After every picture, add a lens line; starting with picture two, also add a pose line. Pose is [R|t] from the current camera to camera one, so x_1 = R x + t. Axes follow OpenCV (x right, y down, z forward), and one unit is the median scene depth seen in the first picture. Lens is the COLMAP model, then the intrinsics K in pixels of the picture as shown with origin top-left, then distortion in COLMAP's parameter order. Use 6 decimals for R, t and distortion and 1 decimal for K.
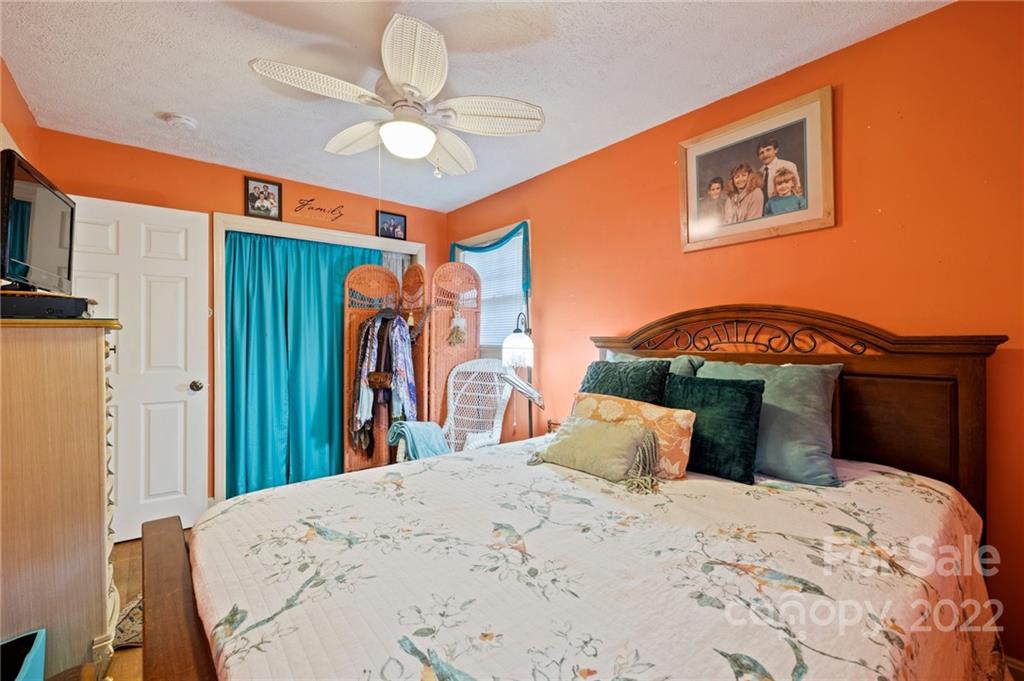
lens RADIAL K [[431.3, 0, 510.1], [0, 431.3, 336.3], [0, 0, 1]] dist [0.003330, -0.000288]
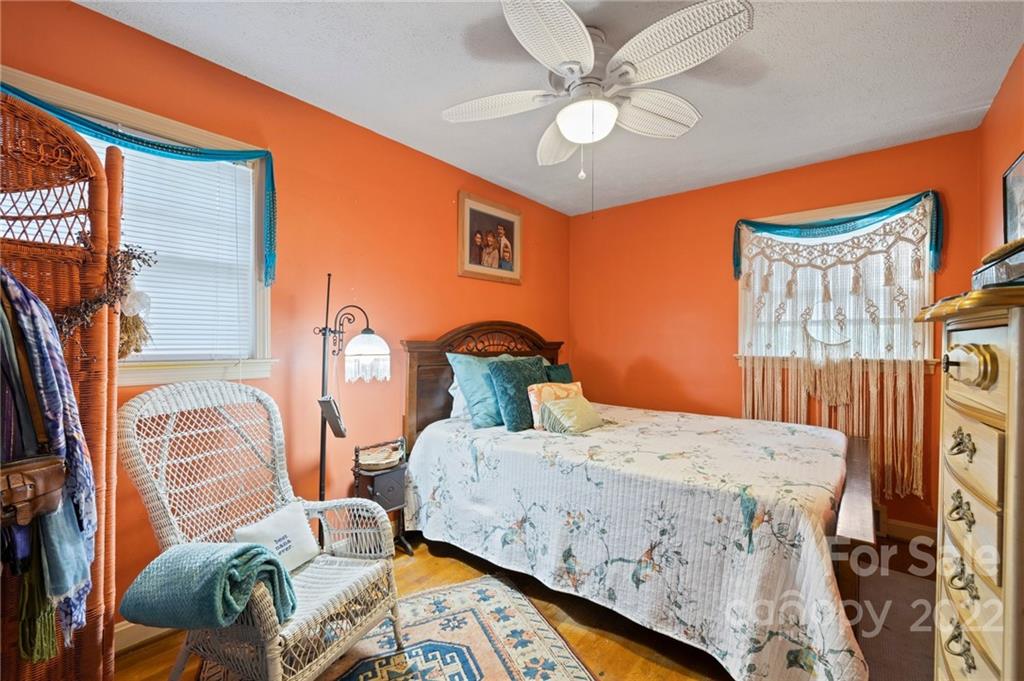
lens RADIAL K [[412.9, 0, 508.3], [0, 412.9, 341.2], [0, 0, 1]] dist [0.000202, -0.000008]
pose [[-0.153612, 0.006448, 0.988110, -0.954169], [-0.005644, 0.999957, -0.007403, 0.011087], [-0.988115, -0.006714, -0.153569, 1.191303]]
